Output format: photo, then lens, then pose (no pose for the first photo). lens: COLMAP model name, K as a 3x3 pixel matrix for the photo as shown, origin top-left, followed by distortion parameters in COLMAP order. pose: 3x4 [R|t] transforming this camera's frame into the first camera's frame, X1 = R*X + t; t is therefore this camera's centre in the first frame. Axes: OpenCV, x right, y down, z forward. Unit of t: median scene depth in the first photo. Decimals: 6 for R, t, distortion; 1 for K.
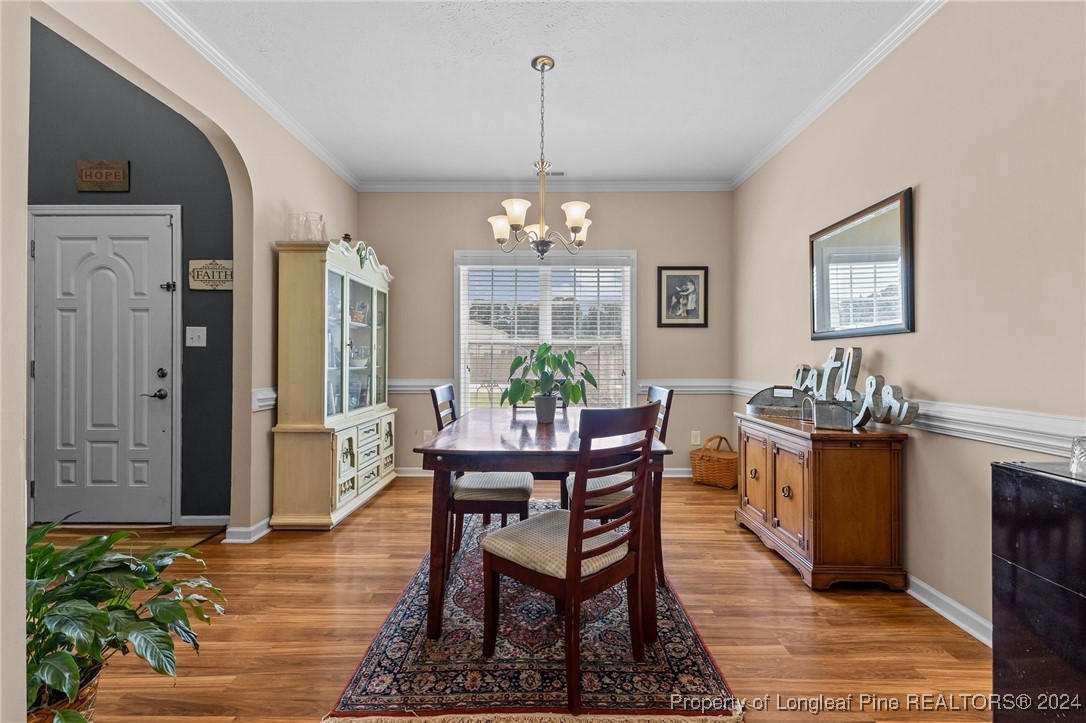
lens RADIAL K [[481.7, 0, 544.6], [0, 481.7, 359.0], [0, 0, 1]] dist [0.017301, 0.000000]
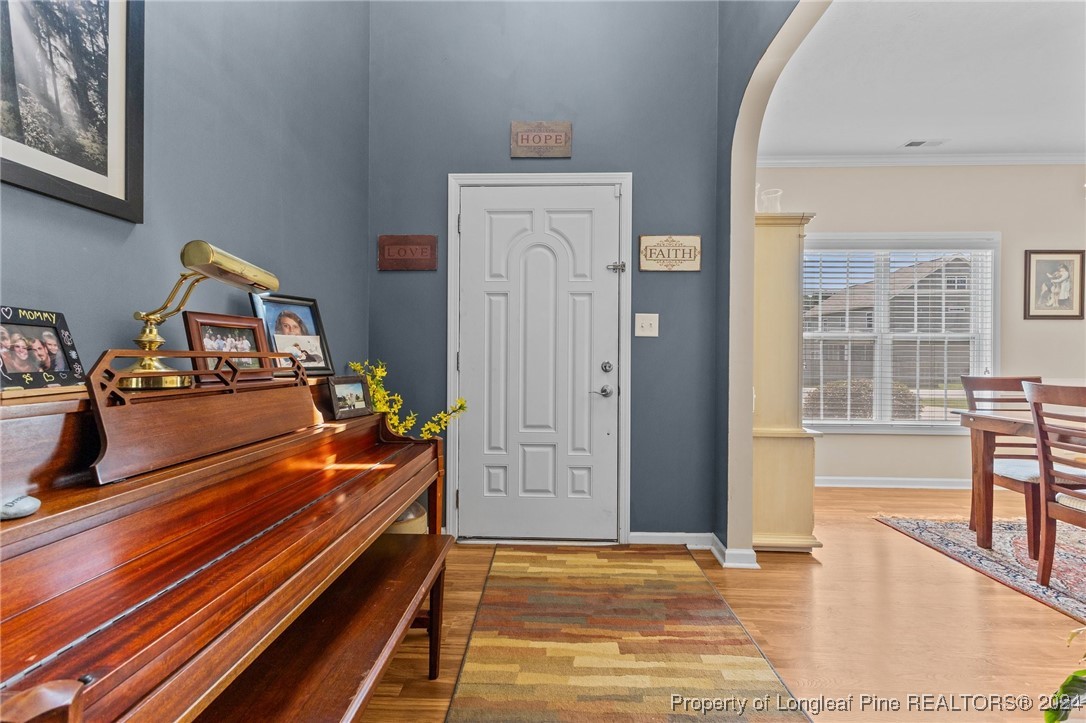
lens RADIAL K [[481.7, 0, 543.6], [0, 481.7, 359.6], [0, 0, 1]] dist [0.017301, 0.000000]
pose [[0.999974, 0.004639, -0.005439, -0.892607], [-0.004635, 0.999989, 0.000820, 0.015551], [0.005443, -0.000795, 0.999985, 0.141520]]
